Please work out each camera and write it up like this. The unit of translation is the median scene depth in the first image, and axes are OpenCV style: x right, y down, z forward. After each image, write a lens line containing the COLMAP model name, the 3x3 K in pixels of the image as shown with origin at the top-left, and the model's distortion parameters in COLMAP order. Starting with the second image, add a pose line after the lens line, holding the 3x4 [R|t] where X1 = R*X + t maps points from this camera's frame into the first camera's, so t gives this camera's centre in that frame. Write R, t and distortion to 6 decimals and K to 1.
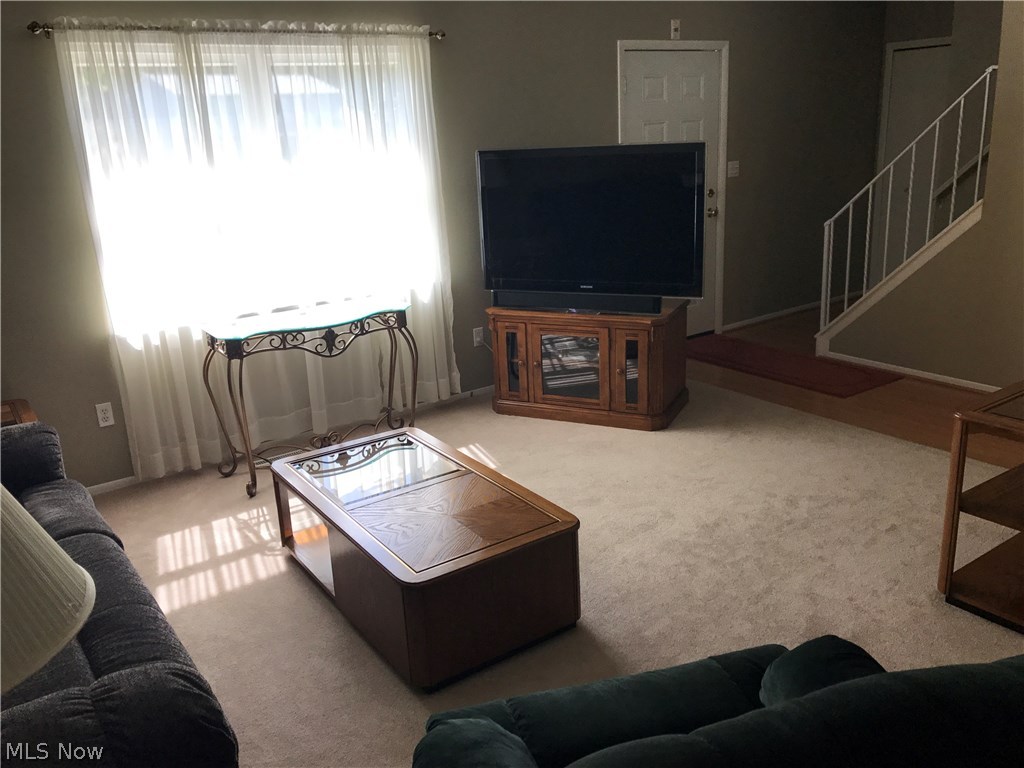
lens RADIAL K [[841.9, 0, 508.5], [0, 841.9, 379.2], [0, 0, 1]] dist [0.060492, -0.112040]
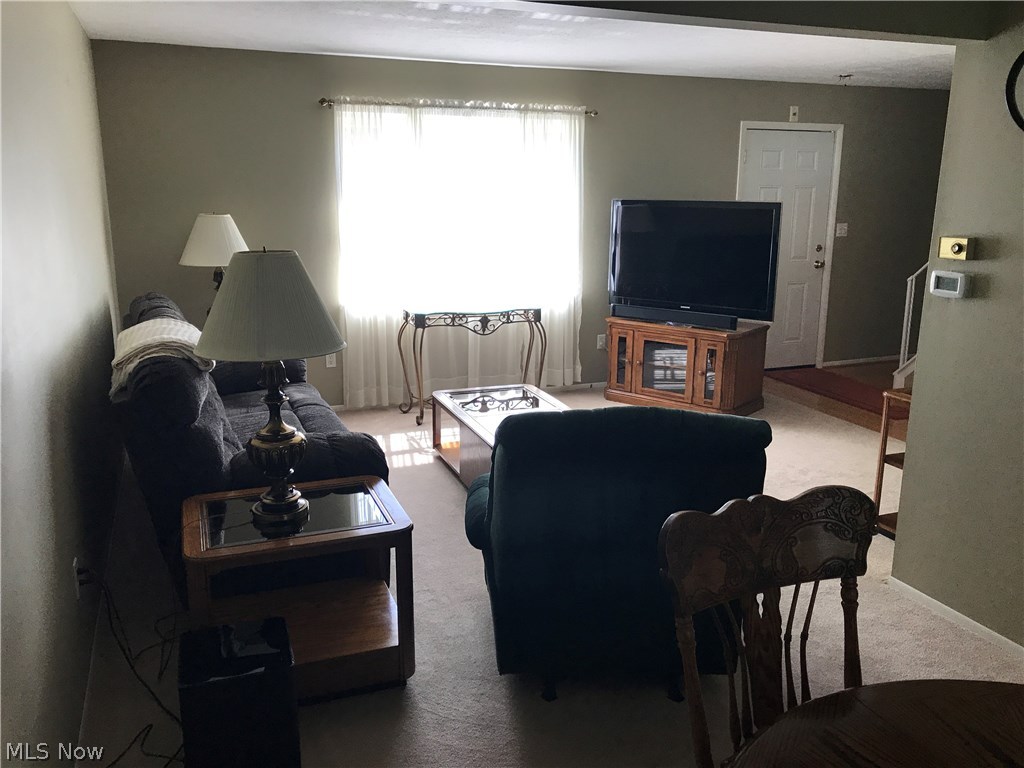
lens RADIAL K [[839.6, 0, 512.0], [0, 839.6, 384.0], [0, 0, 1]] dist [0.098302, -0.308746]
pose [[0.971138, 0.107729, -0.212806, 0.136051], [-0.119363, 0.991938, -0.042566, 0.103237], [0.206504, 0.066738, 0.976167, -0.339413]]
